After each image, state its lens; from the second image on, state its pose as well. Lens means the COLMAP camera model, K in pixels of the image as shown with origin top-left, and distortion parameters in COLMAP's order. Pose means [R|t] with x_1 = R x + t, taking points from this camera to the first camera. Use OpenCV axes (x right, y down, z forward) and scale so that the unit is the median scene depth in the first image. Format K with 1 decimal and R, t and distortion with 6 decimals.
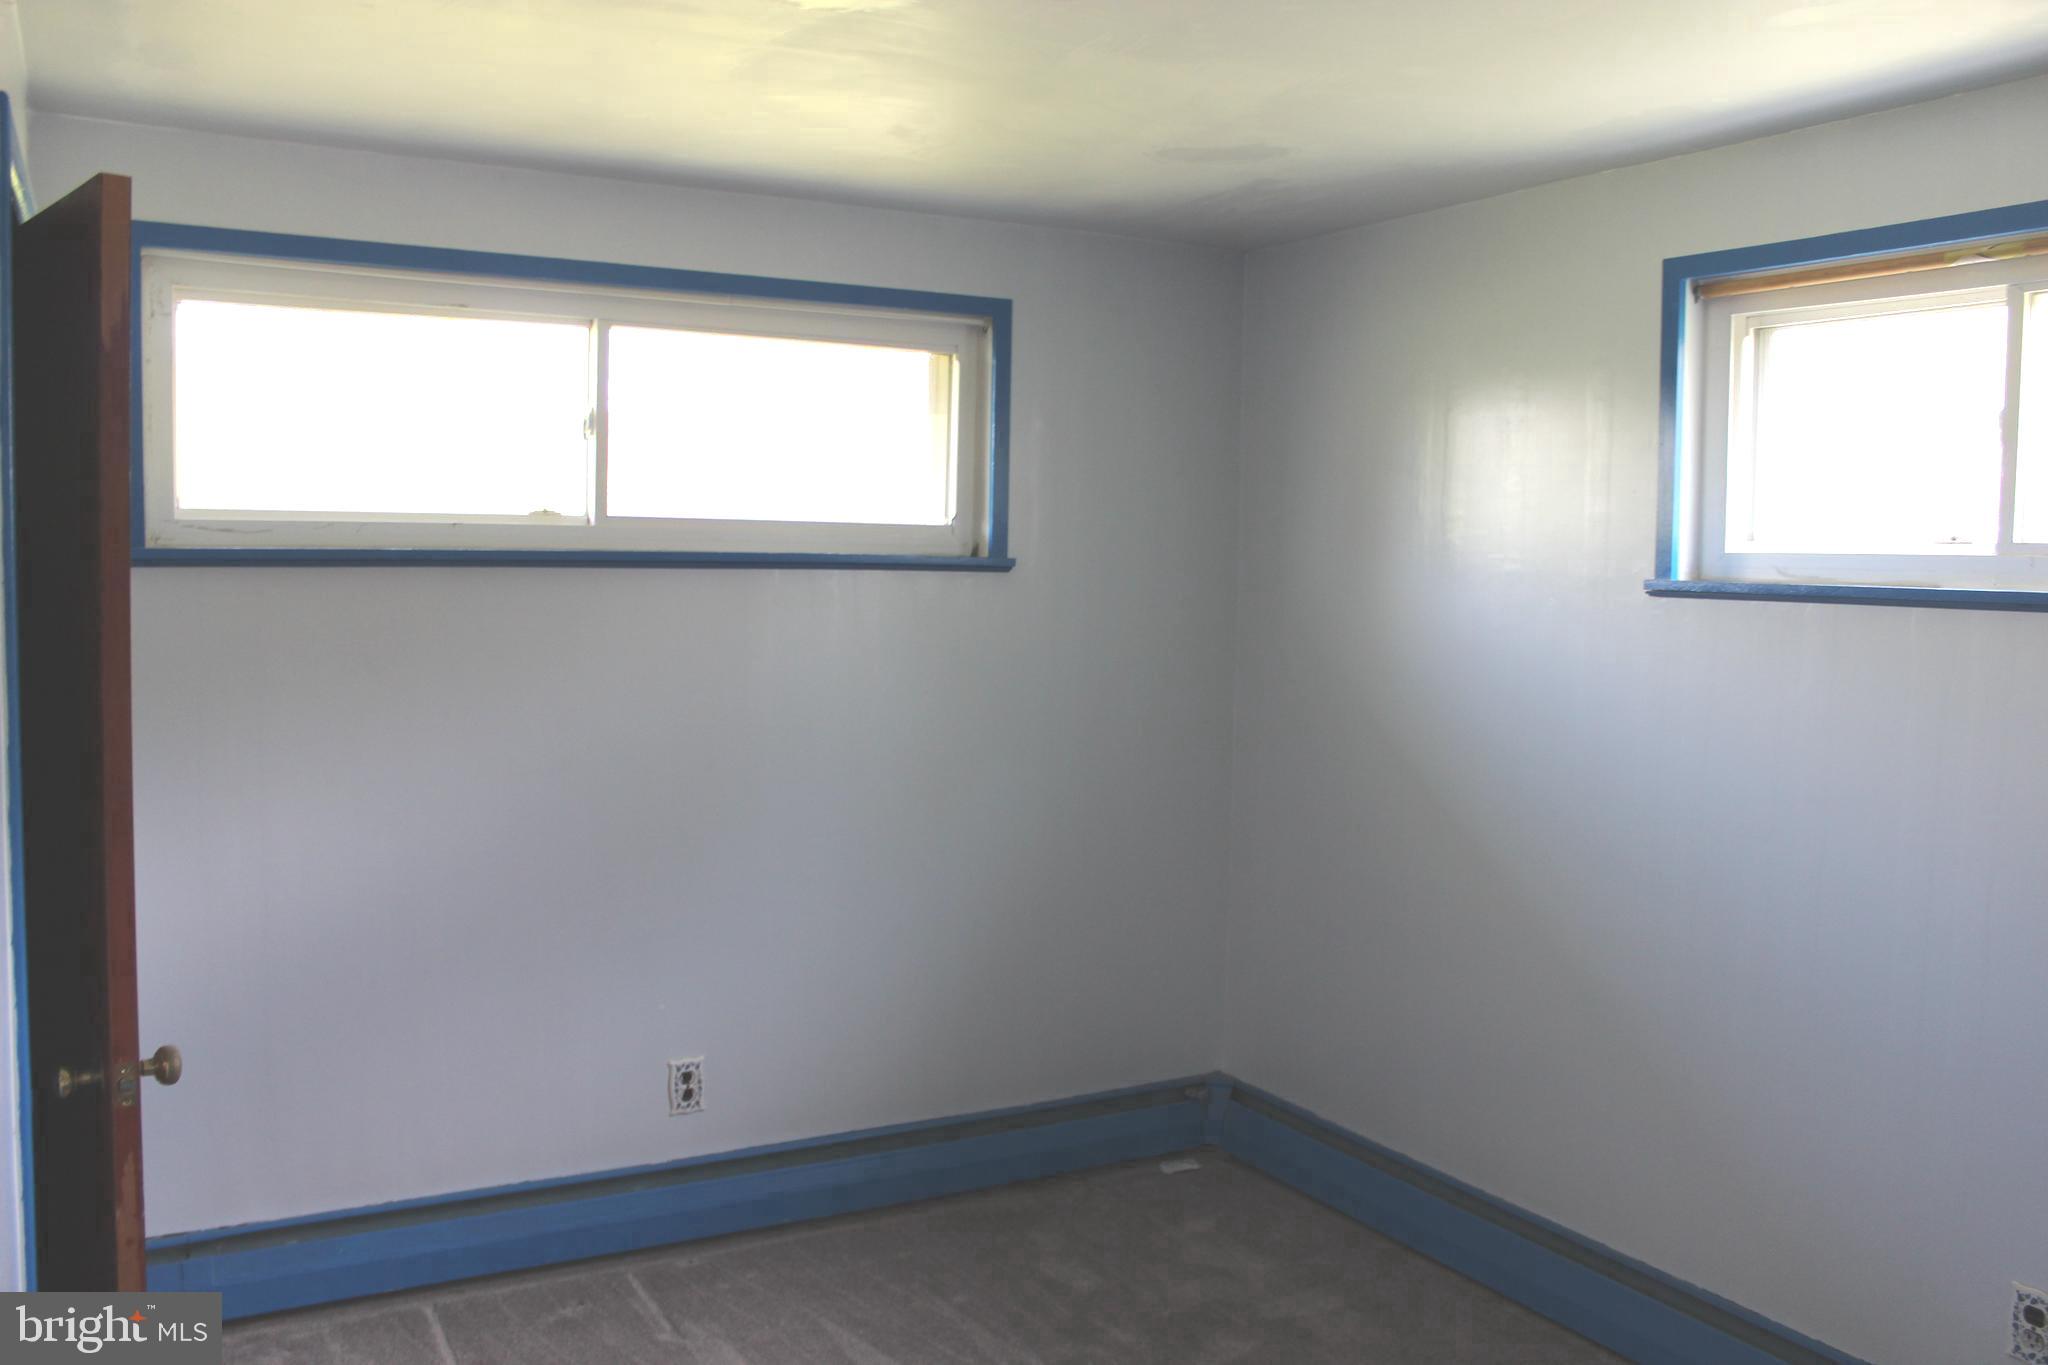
lens RADIAL K [[1706.9, 0, 1030.7], [0, 1706.9, 679.6], [0, 0, 1]] dist [-0.155762, 0.168922]
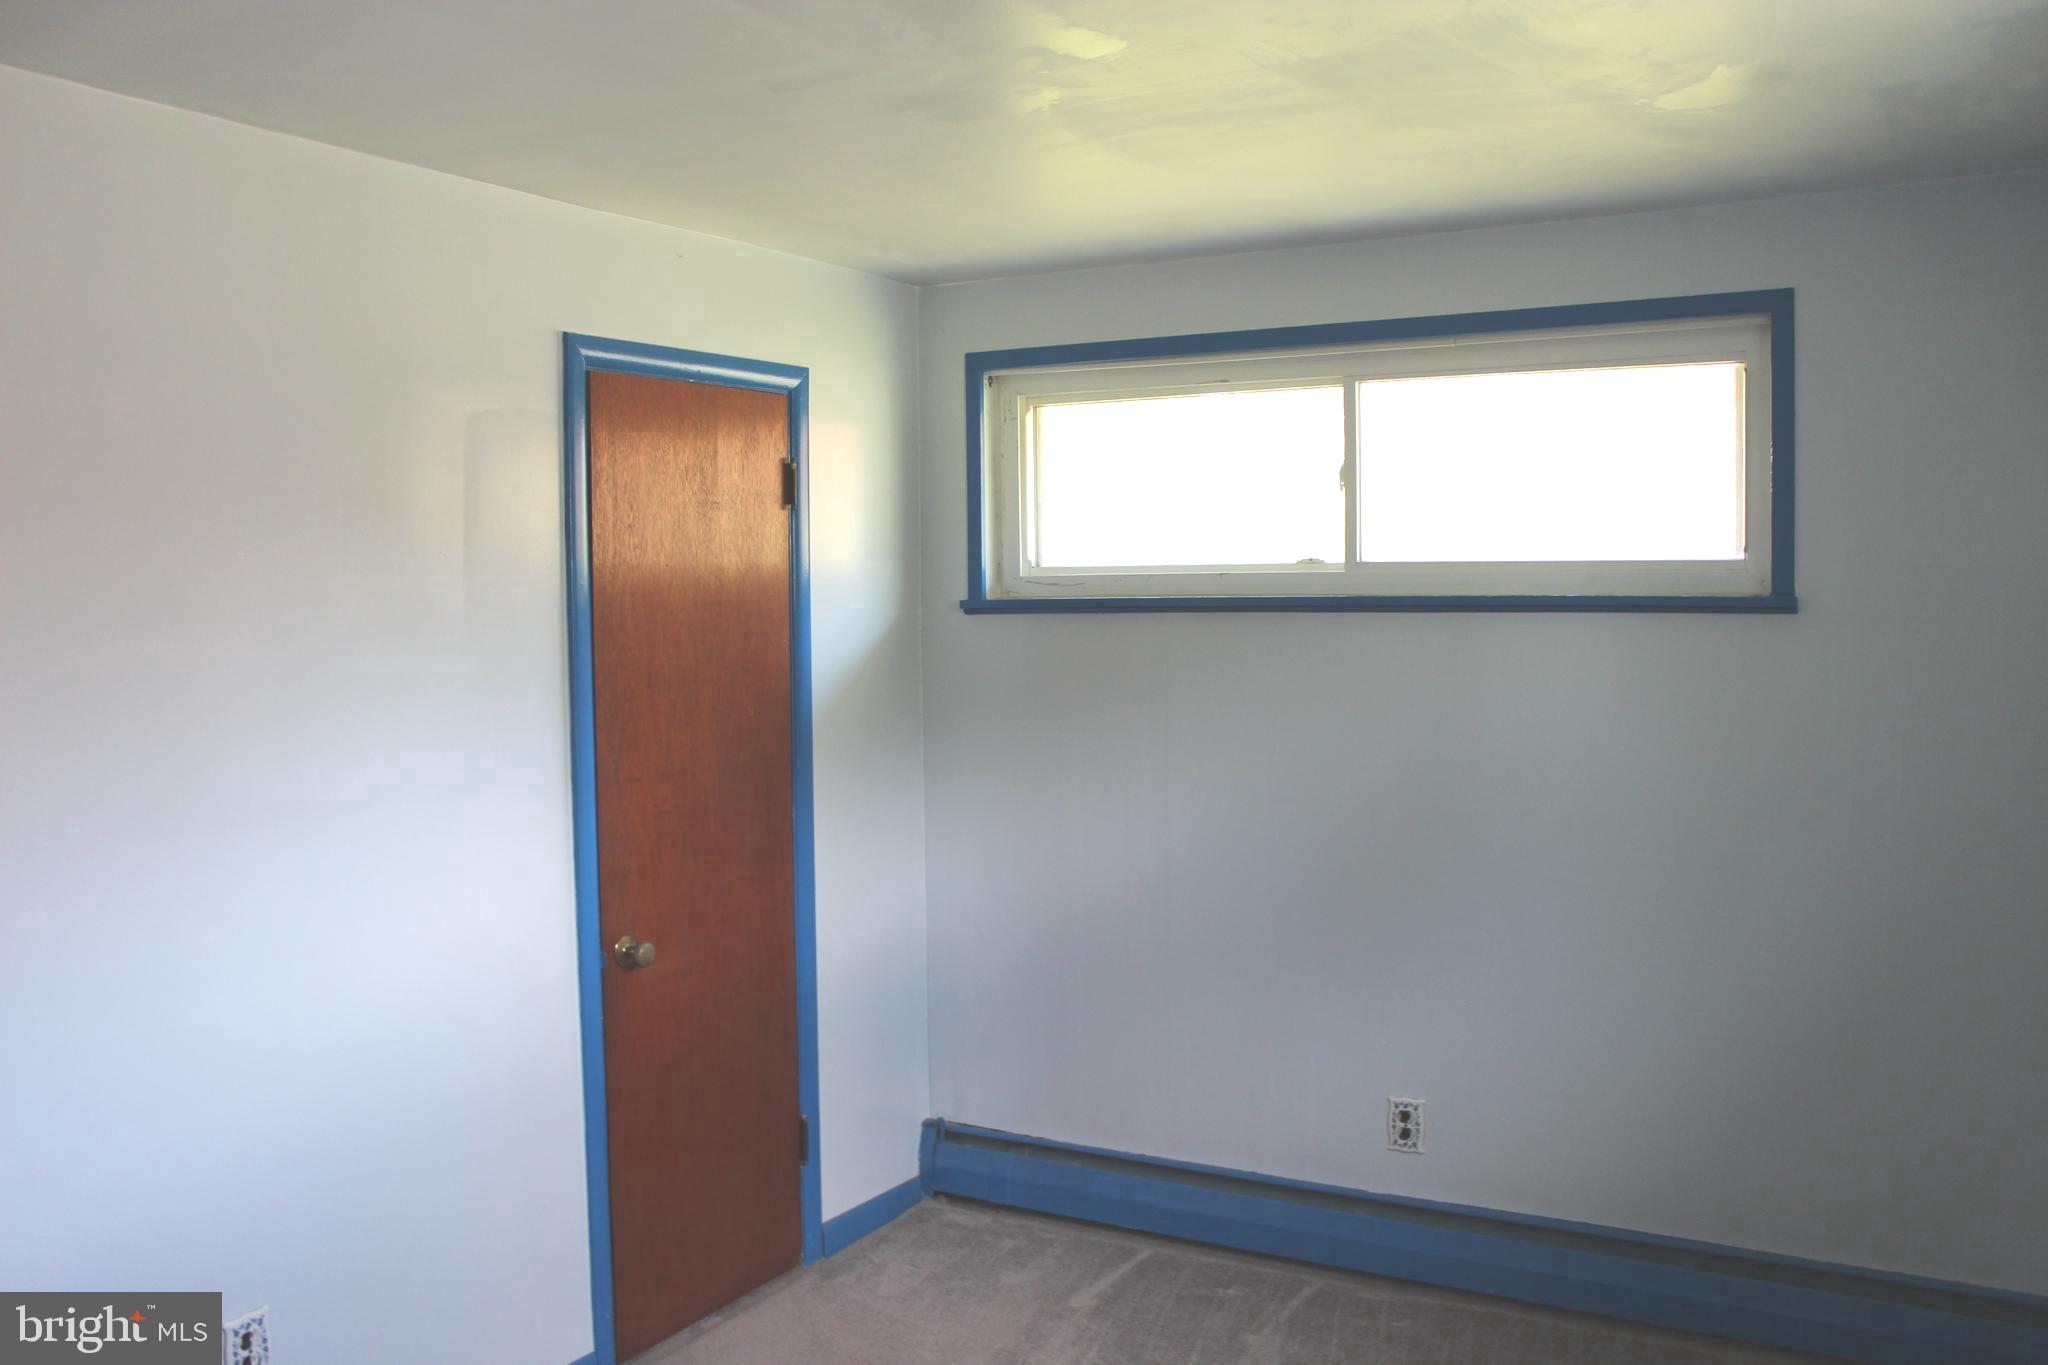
lens RADIAL K [[1706.9, 0, 1030.7], [0, 1706.9, 679.6], [0, 0, 1]] dist [-0.155762, 0.168922]
pose [[0.516094, 0.023065, -0.856221, 0.540307], [-0.044737, 0.998999, -0.000054, -0.014913], [0.855363, 0.038333, 0.516609, 0.282075]]
